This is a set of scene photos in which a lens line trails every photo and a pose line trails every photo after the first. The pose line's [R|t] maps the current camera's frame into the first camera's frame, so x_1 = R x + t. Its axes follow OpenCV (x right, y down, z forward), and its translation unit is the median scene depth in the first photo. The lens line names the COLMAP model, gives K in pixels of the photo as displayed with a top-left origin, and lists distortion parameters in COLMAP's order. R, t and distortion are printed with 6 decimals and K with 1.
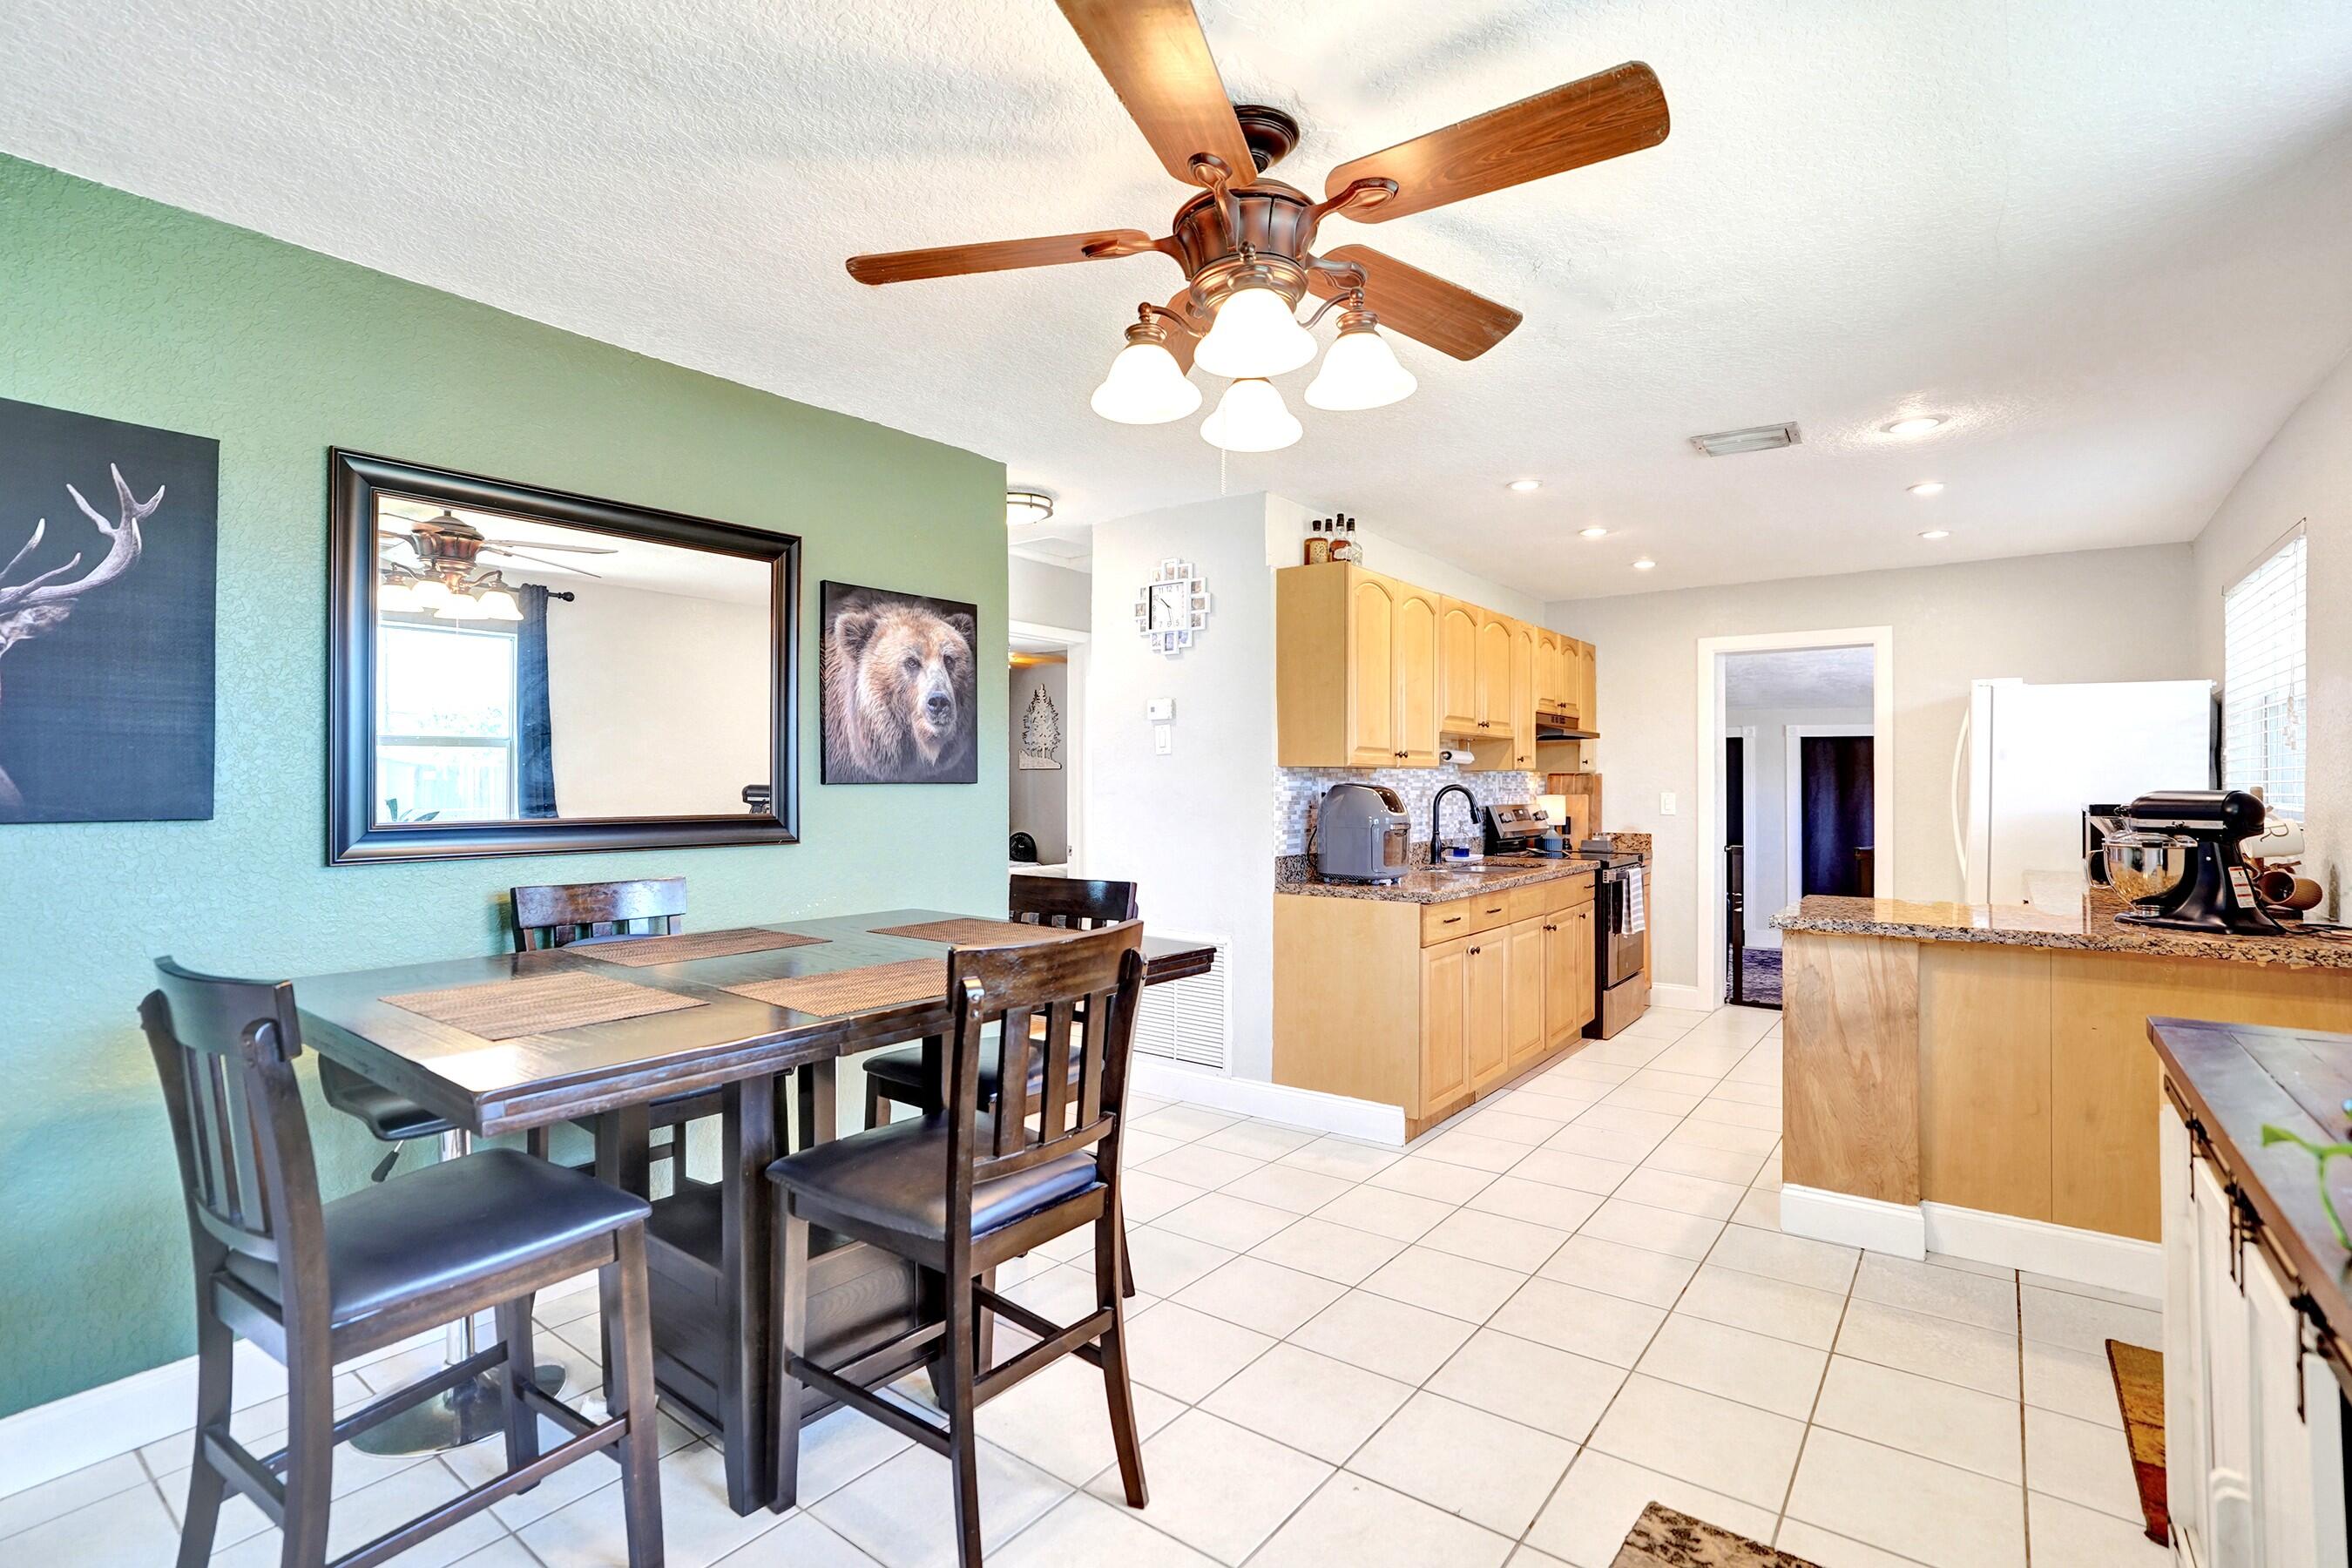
lens RADIAL K [[1099.4, 0, 1176.0], [0, 1099.4, 784.0], [0, 0, 1]] dist [-0.061583, 0.028897]
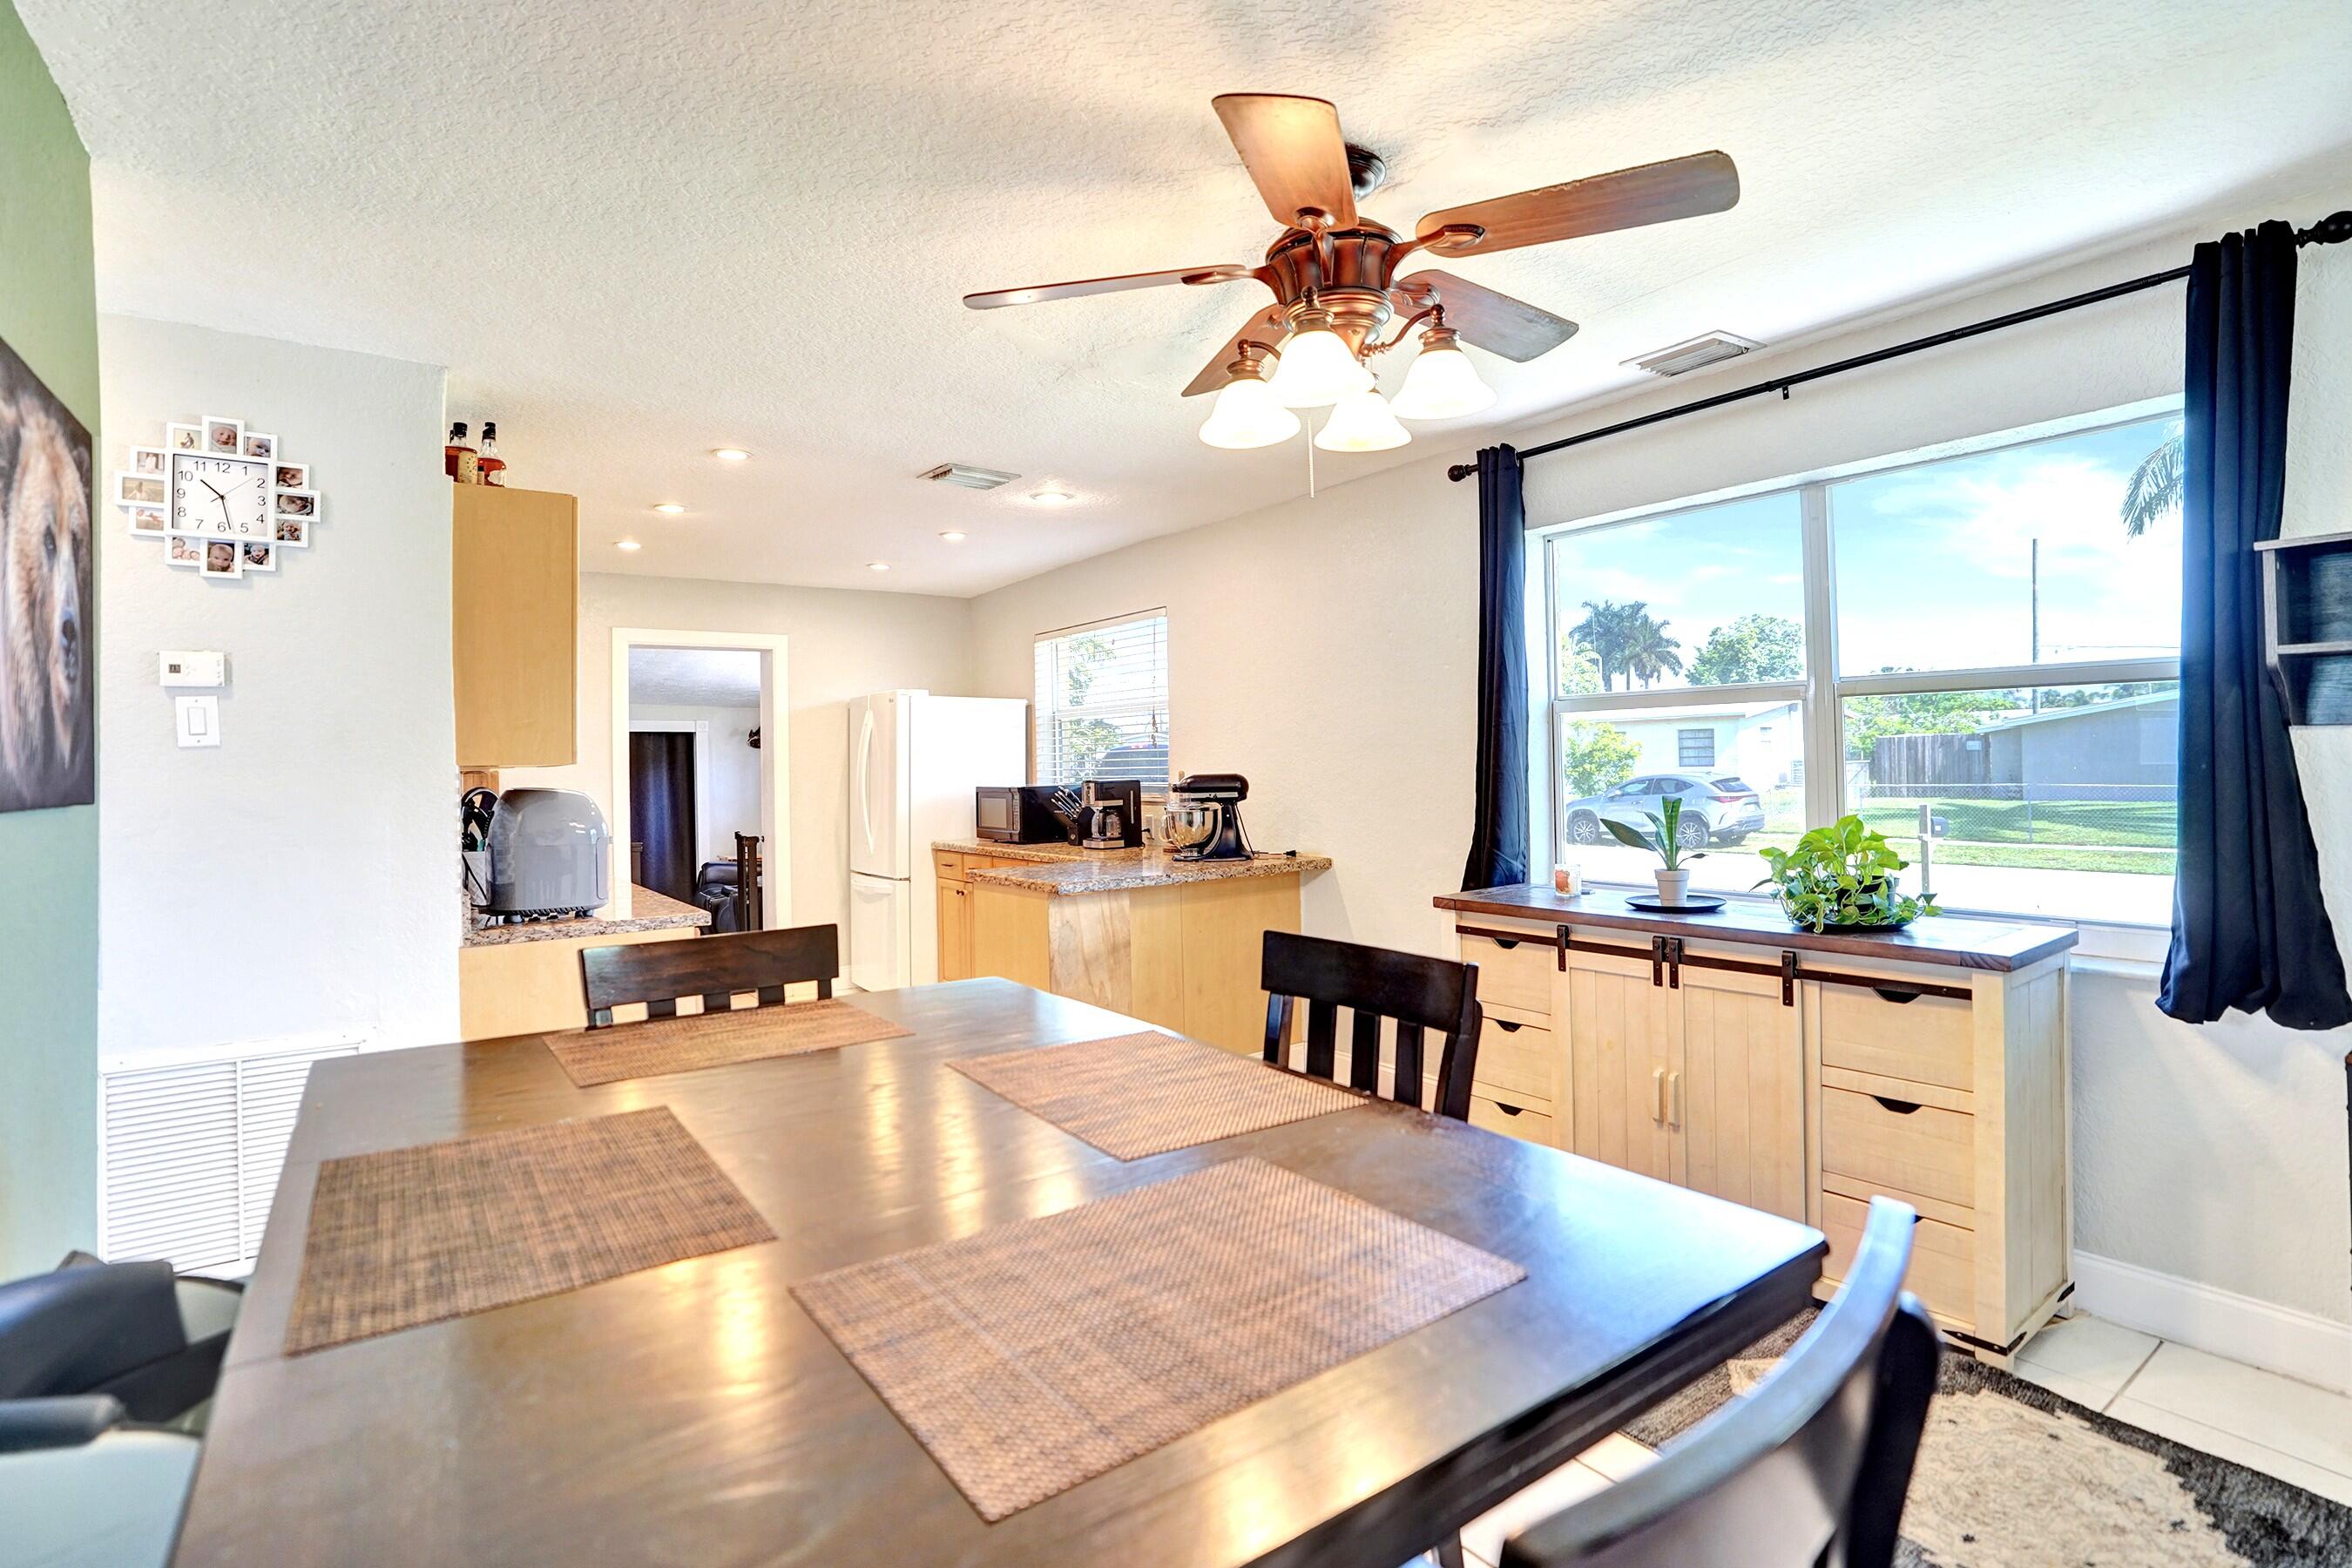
lens RADIAL K [[1121.1, 0, 1178.6], [0, 1121.1, 763.5], [0, 0, 1]] dist [-0.075036, 0.029911]
pose [[0.292274, -0.006866, 0.956310, -0.434451], [0.020889, 0.999781, 0.000793, -0.008023], [-0.956106, 0.019745, 0.292354, 0.359572]]
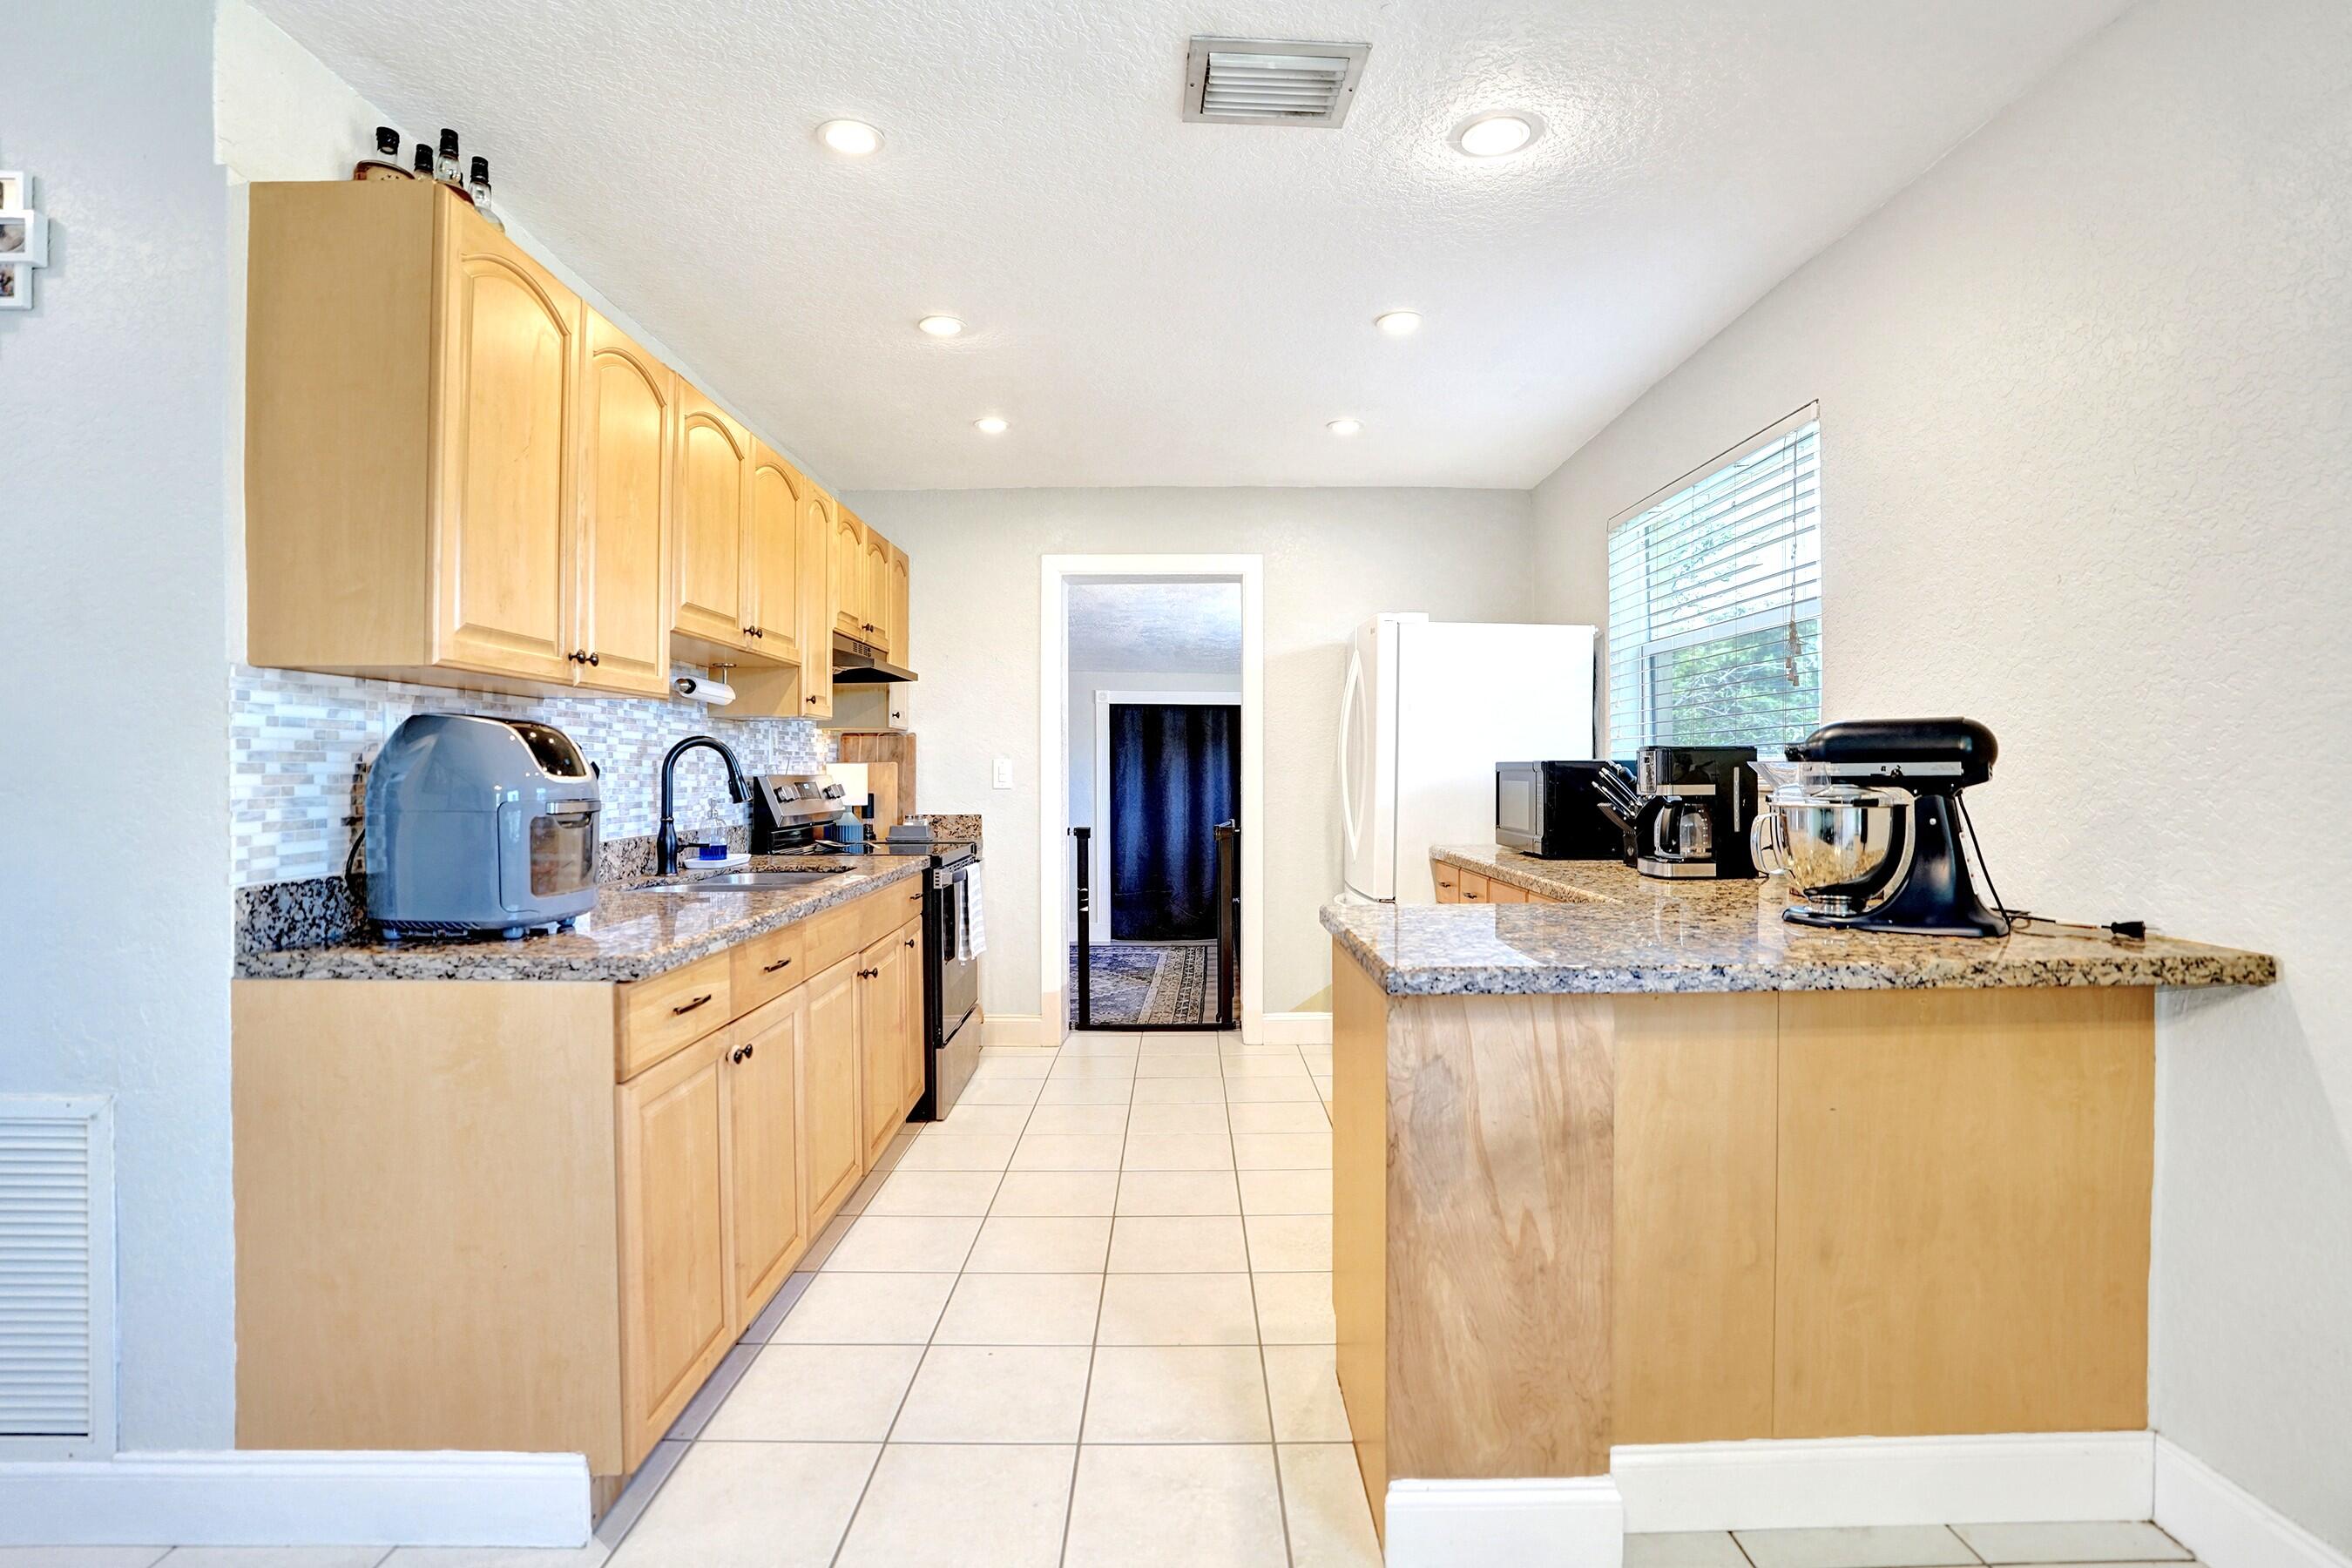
lens RADIAL K [[1121.1, 0, 1178.6], [0, 1121.1, 763.5], [0, 0, 1]] dist [-0.075036, 0.029911]
pose [[0.795394, 0.002031, 0.606089, 0.124869], [0.002124, 0.999979, -0.006139, 0.023798], [-0.606089, 0.006171, 0.795373, 0.472799]]
